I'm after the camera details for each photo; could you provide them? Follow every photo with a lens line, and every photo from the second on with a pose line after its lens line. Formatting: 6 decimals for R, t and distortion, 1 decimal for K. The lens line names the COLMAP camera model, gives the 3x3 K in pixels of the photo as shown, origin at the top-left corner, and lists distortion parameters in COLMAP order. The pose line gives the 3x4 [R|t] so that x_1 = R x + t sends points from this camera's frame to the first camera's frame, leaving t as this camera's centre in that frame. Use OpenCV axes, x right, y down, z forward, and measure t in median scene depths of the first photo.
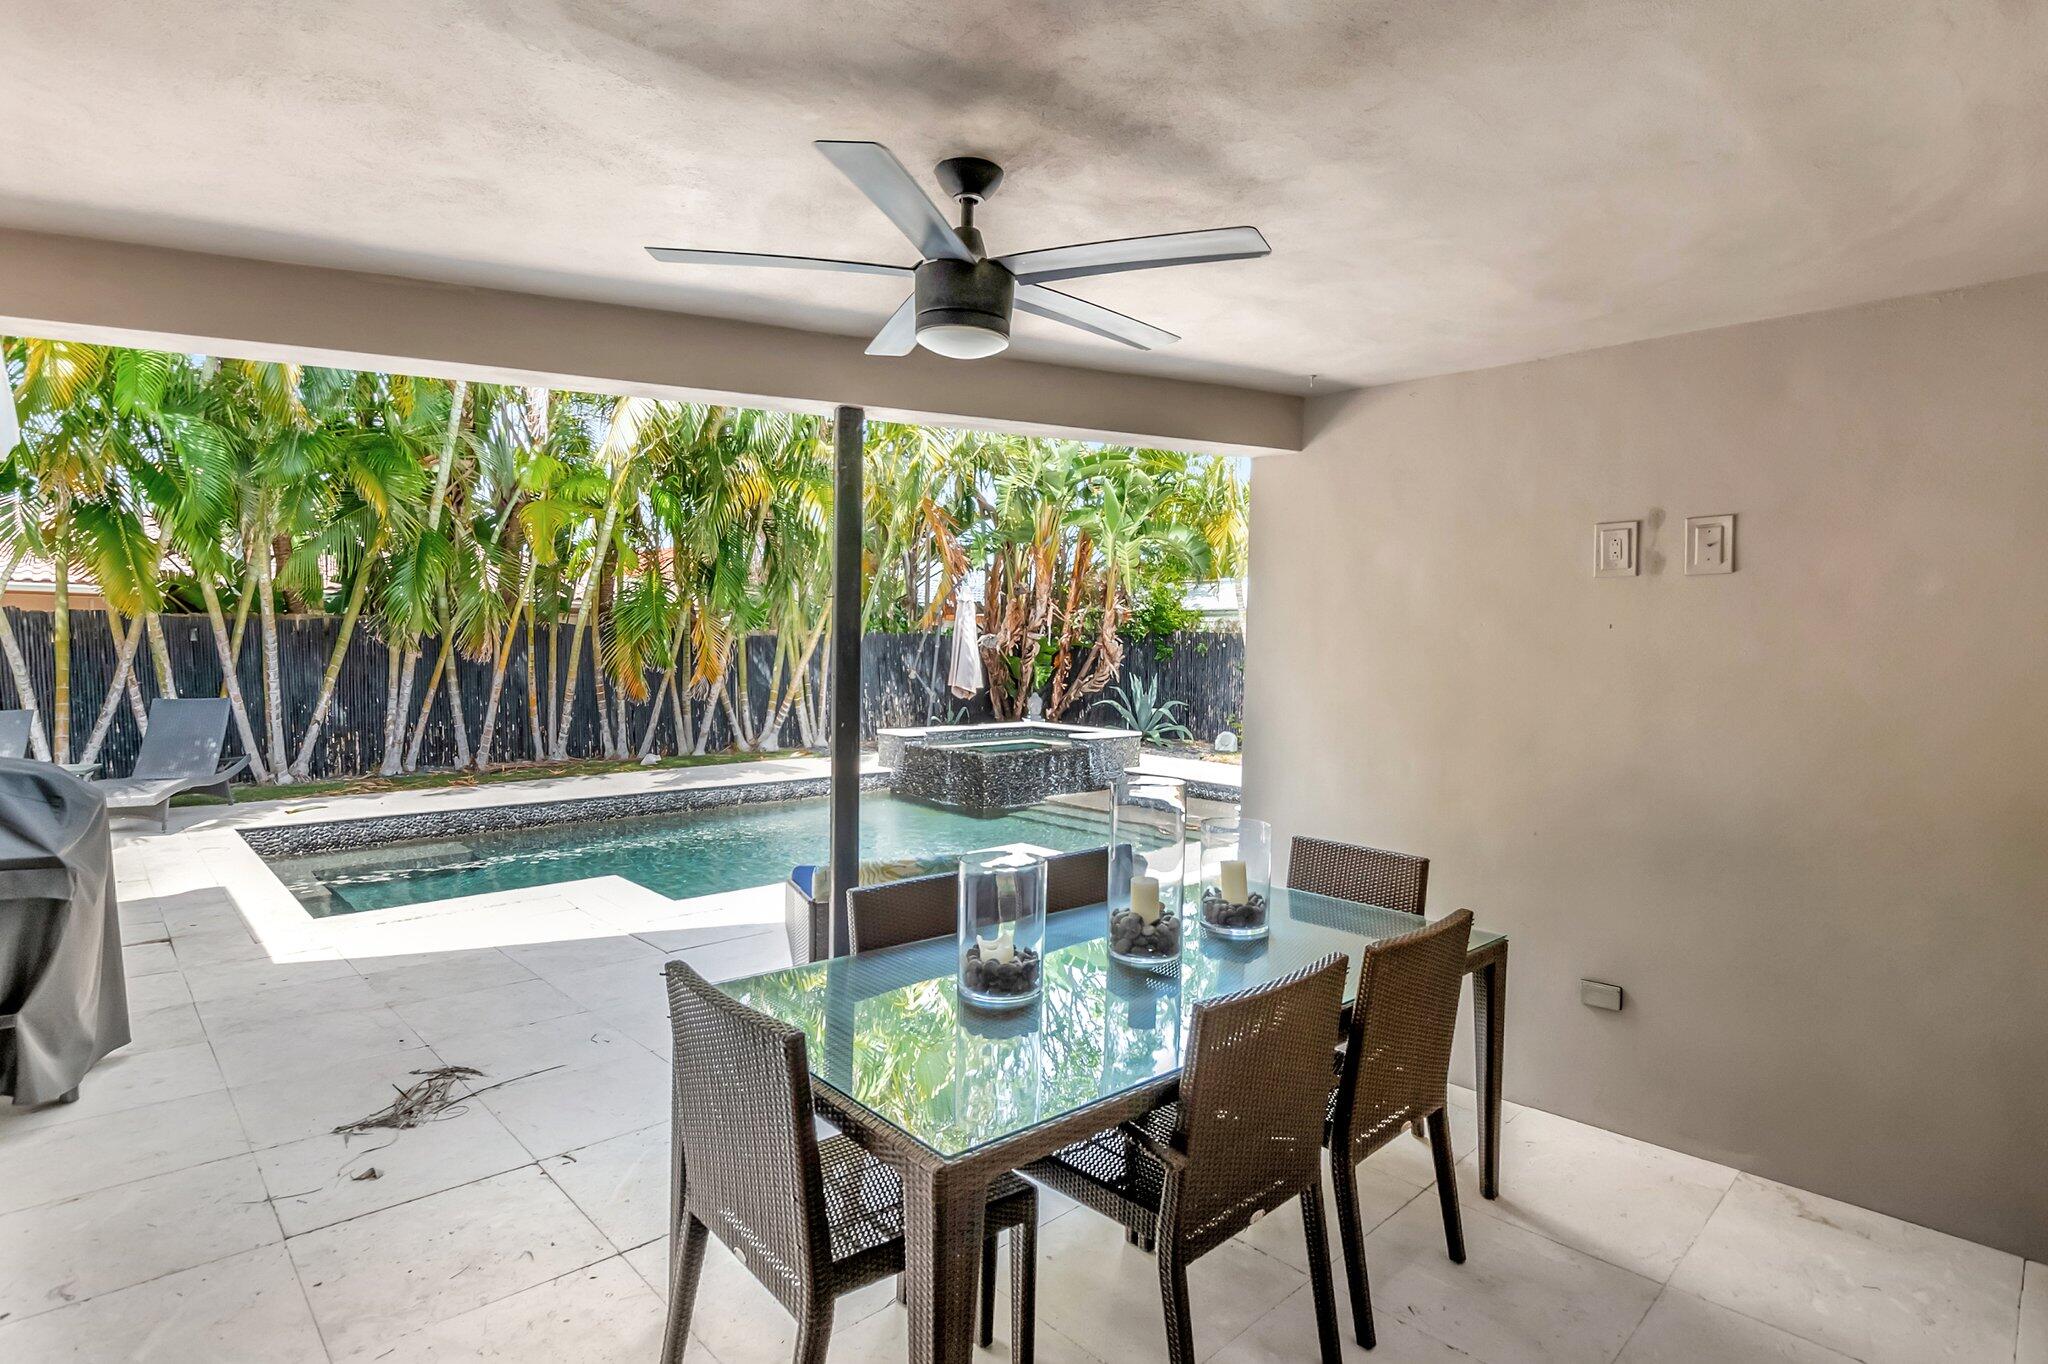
lens RADIAL K [[1019.0, 0, 1012.8], [0, 1019.0, 693.0], [0, 0, 1]] dist [-0.006796, 0.000972]
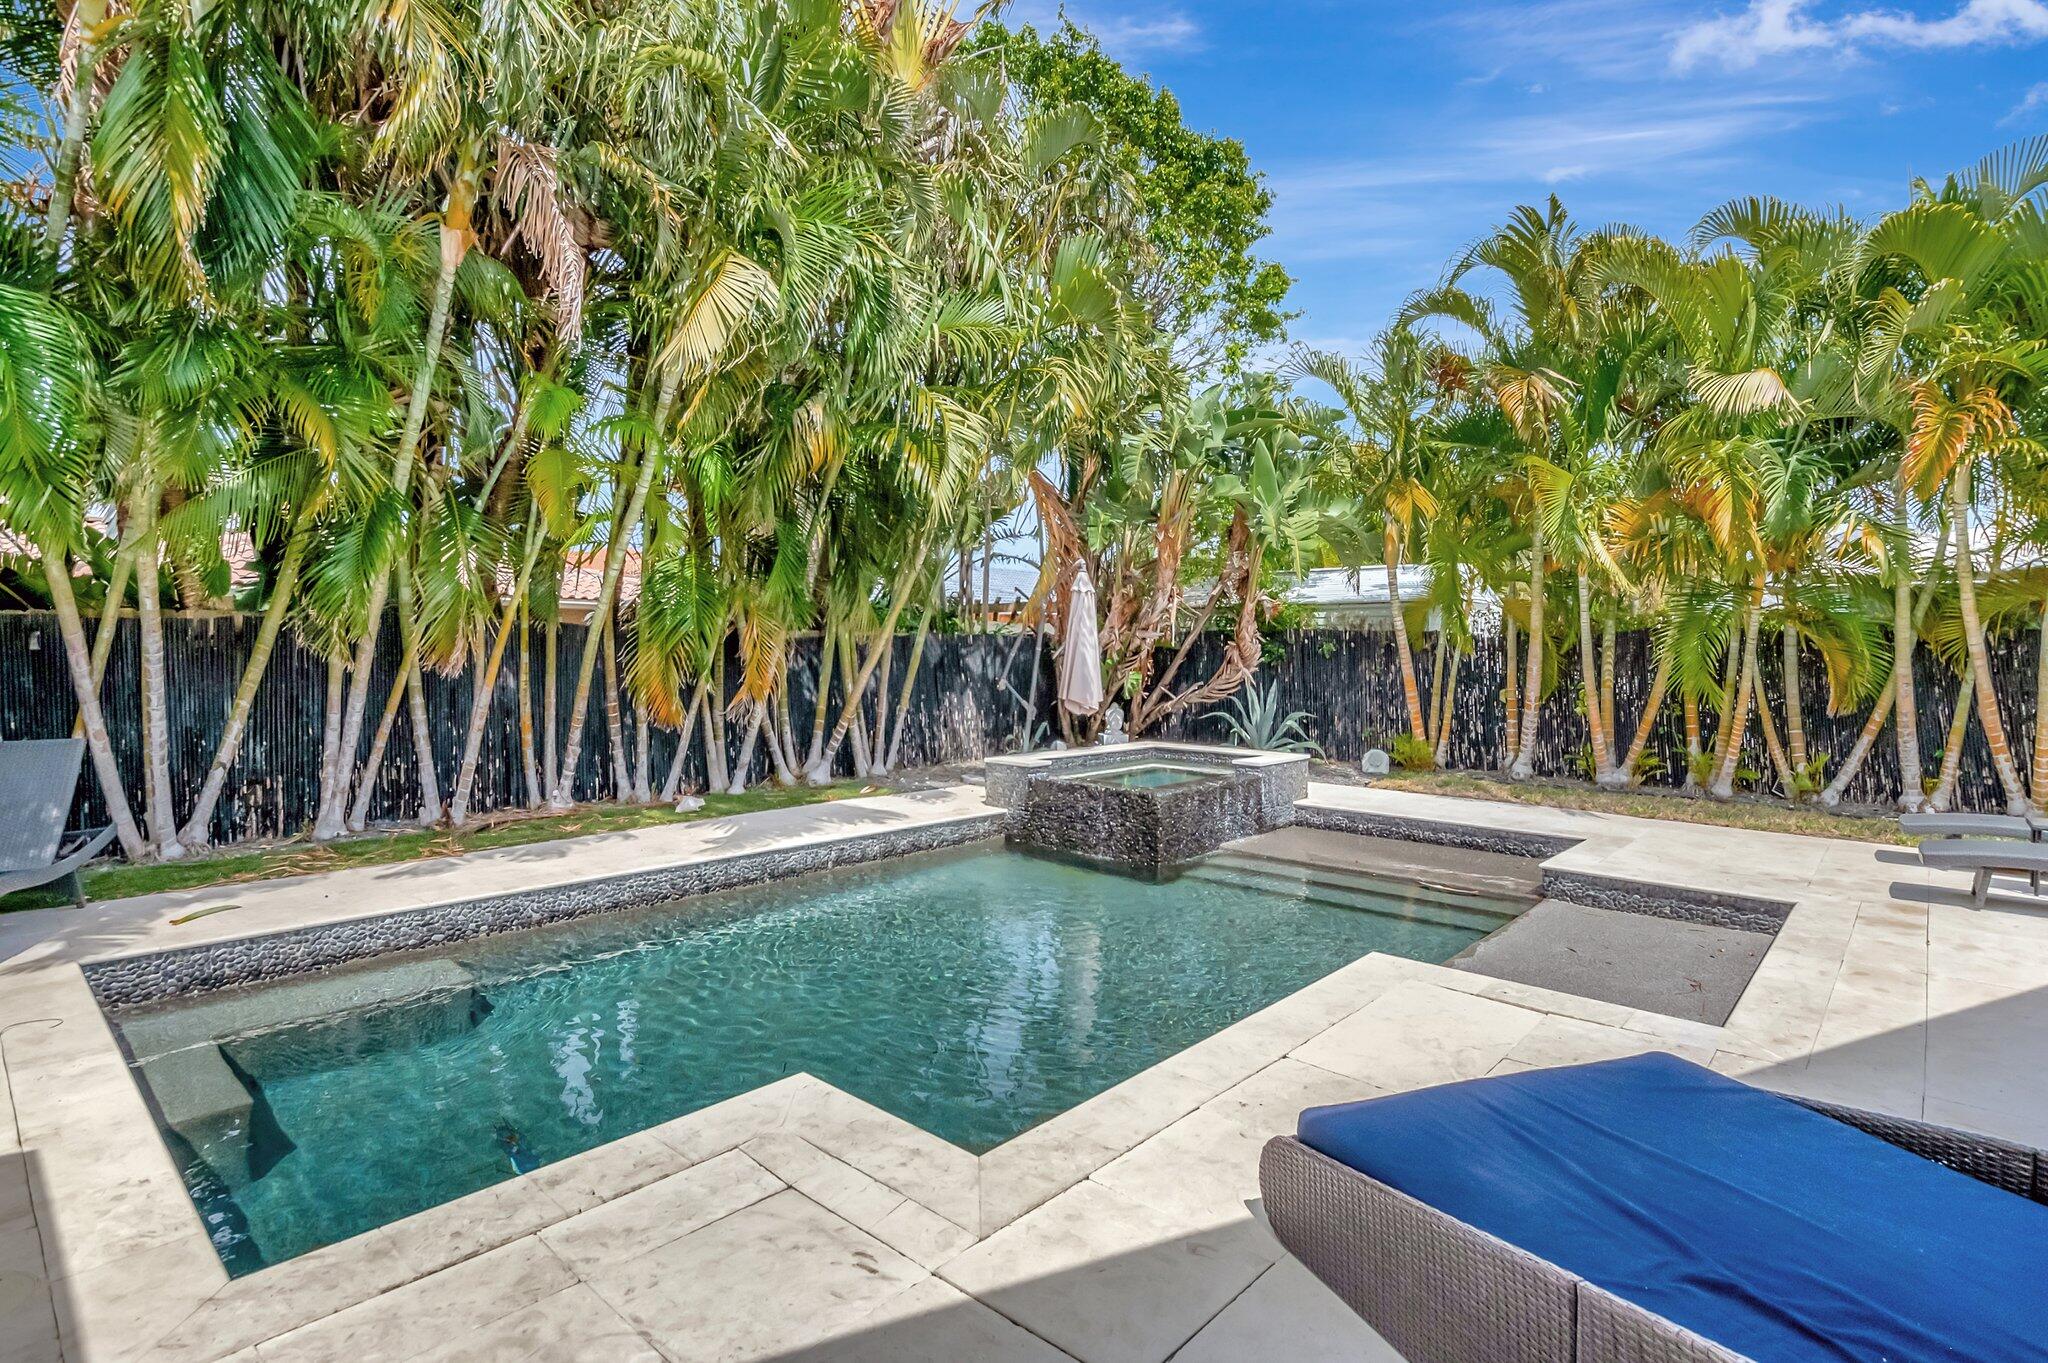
lens RADIAL K [[1019.0, 0, 1013.7], [0, 1019.0, 660.8], [0, 0, 1]] dist [-0.006796, 0.000972]
pose [[0.997740, -0.009771, 0.066483, -0.179149], [0.011997, 0.999378, -0.033171, -0.012798], [-0.066118, 0.033894, 0.997236, 0.254129]]
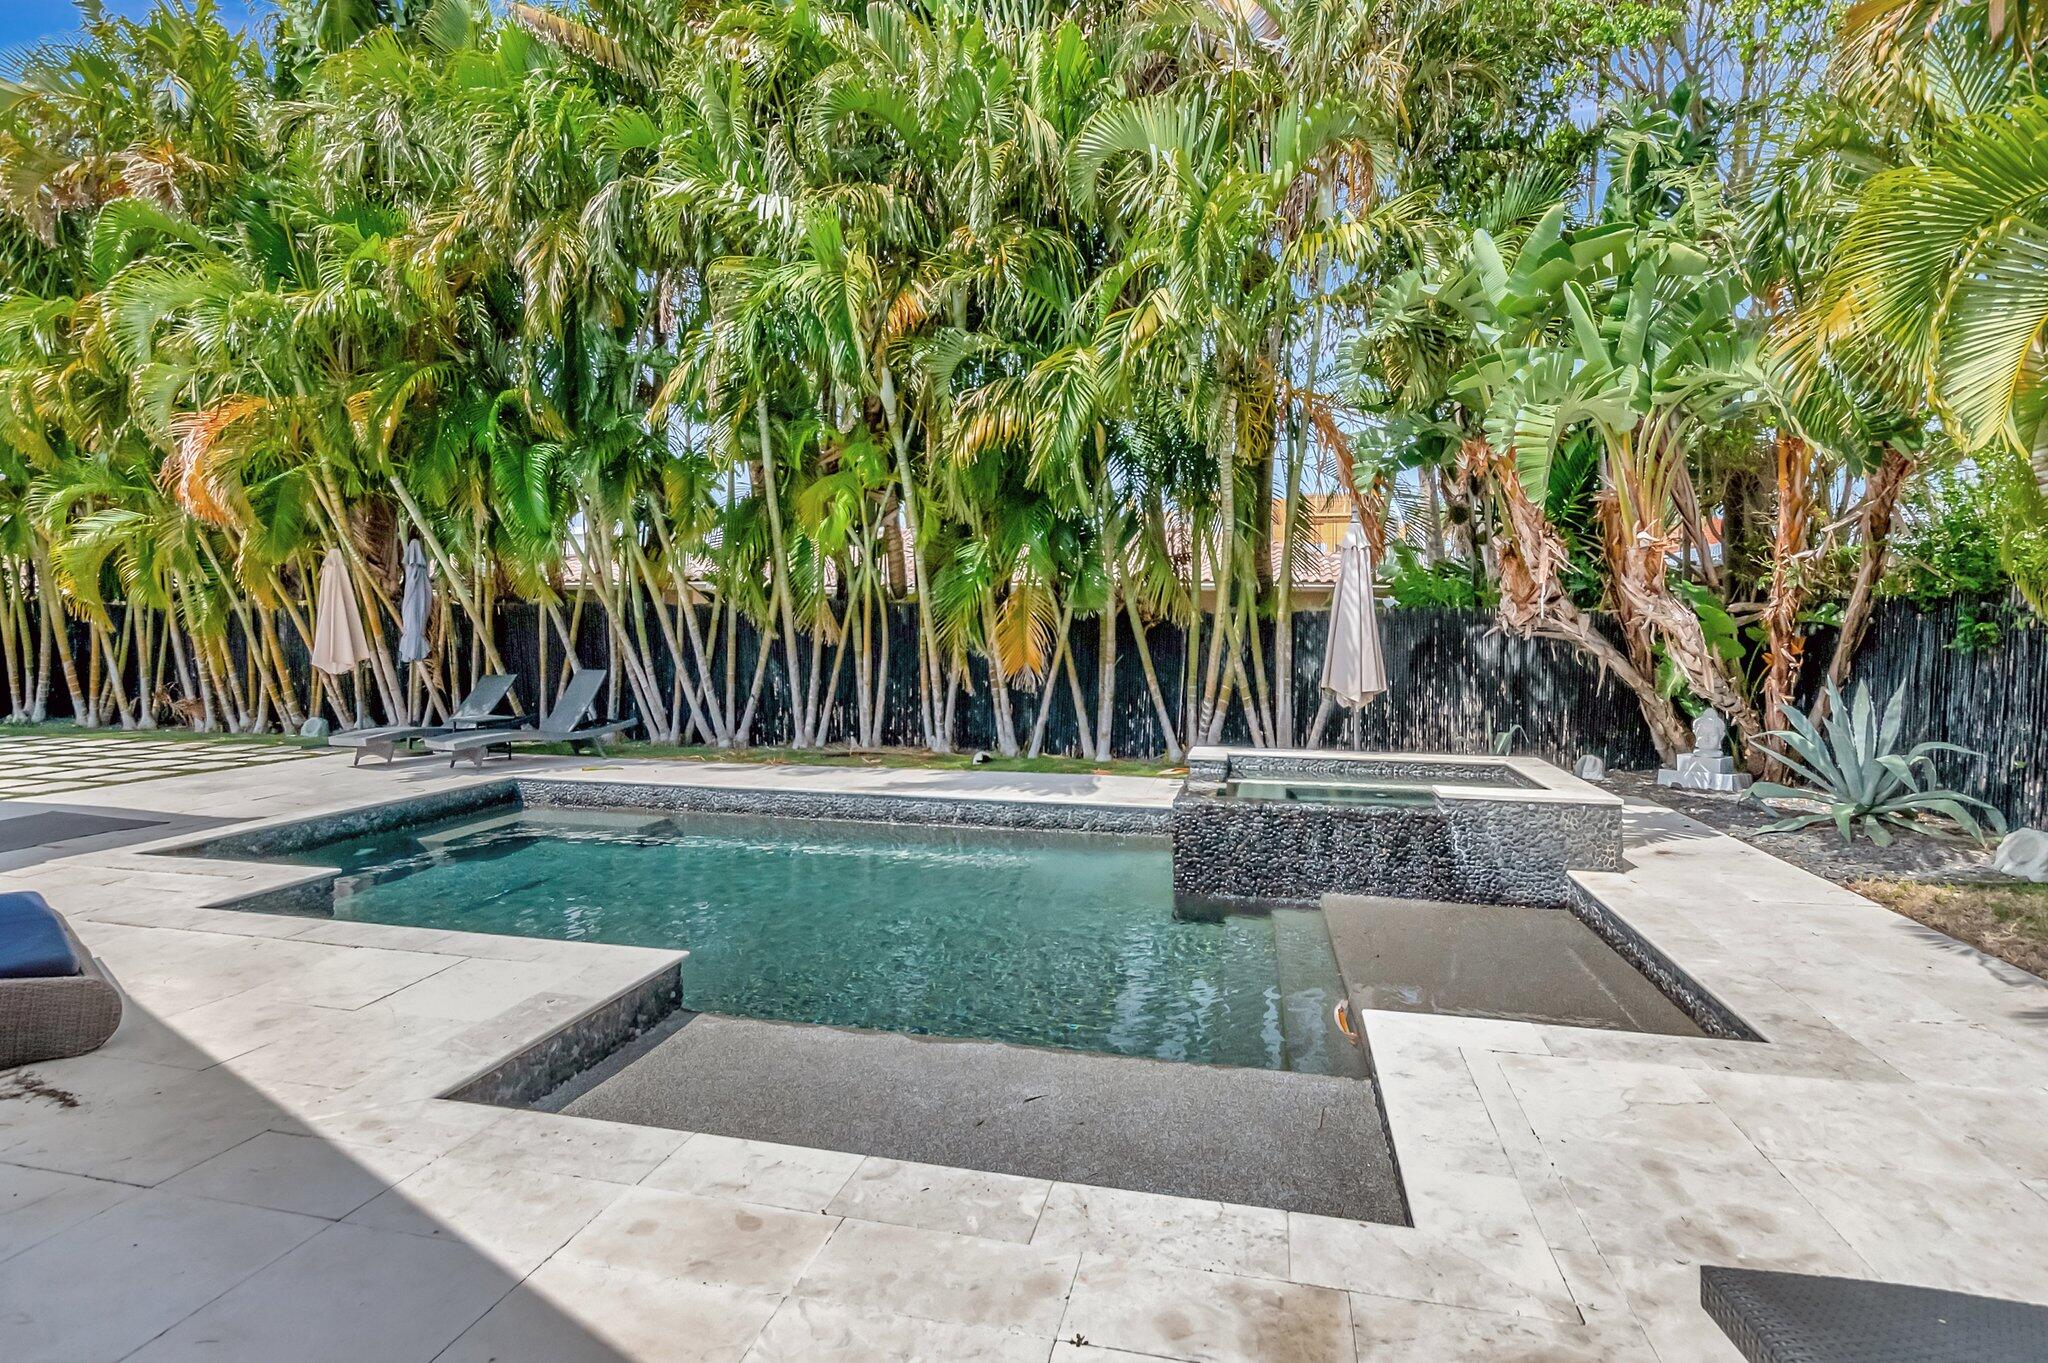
lens RADIAL K [[1019.0, 0, 1013.1], [0, 1019.0, 661.0], [0, 0, 1]] dist [-0.006796, 0.000972]
pose [[0.548400, 0.014321, -0.836094, 0.412009], [-0.035114, 0.999366, -0.005914, -0.014257], [0.835479, 0.032602, 0.548555, 0.578485]]
